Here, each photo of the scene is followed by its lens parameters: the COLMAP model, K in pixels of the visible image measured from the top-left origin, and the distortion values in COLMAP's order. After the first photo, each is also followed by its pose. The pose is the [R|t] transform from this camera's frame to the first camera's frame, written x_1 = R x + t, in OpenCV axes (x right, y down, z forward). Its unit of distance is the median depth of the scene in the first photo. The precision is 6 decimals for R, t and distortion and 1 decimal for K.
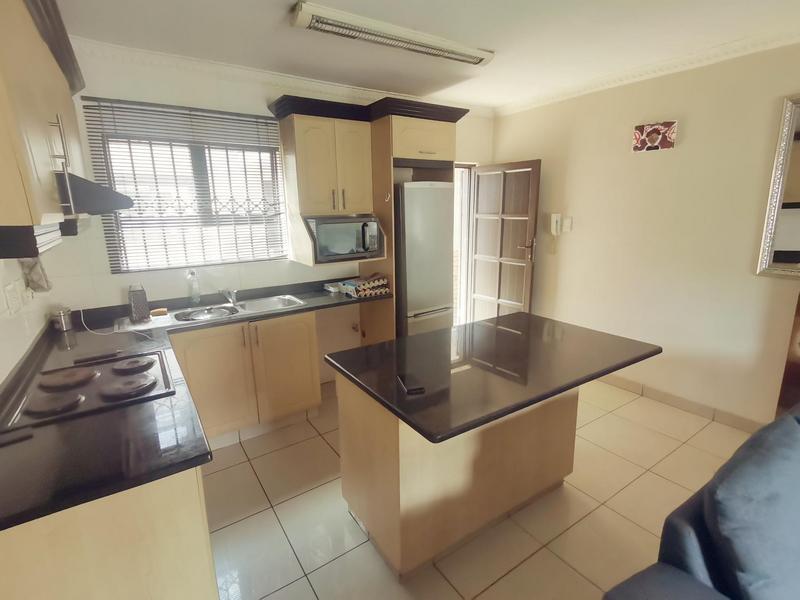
lens RADIAL K [[390.8, 0, 392.2], [0, 390.8, 298.3], [0, 0, 1]] dist [0.052022, -0.033336]
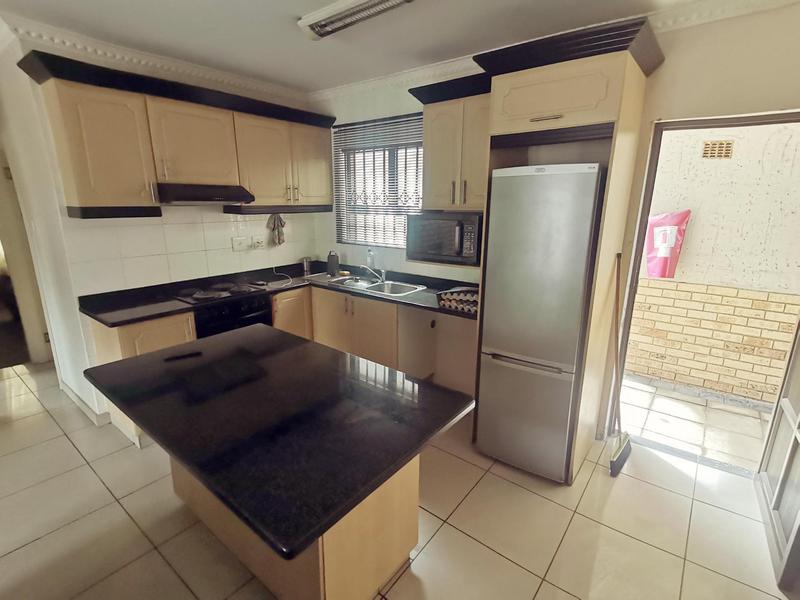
lens RADIAL K [[390.8, 0, 392.2], [0, 390.8, 298.3], [0, 0, 1]] dist [0.052022, -0.033336]
pose [[0.307092, 0.252860, -0.917473, 0.734696], [-0.220970, 0.956654, 0.189697, -0.174428], [0.925671, 0.144480, 0.349655, 0.646395]]
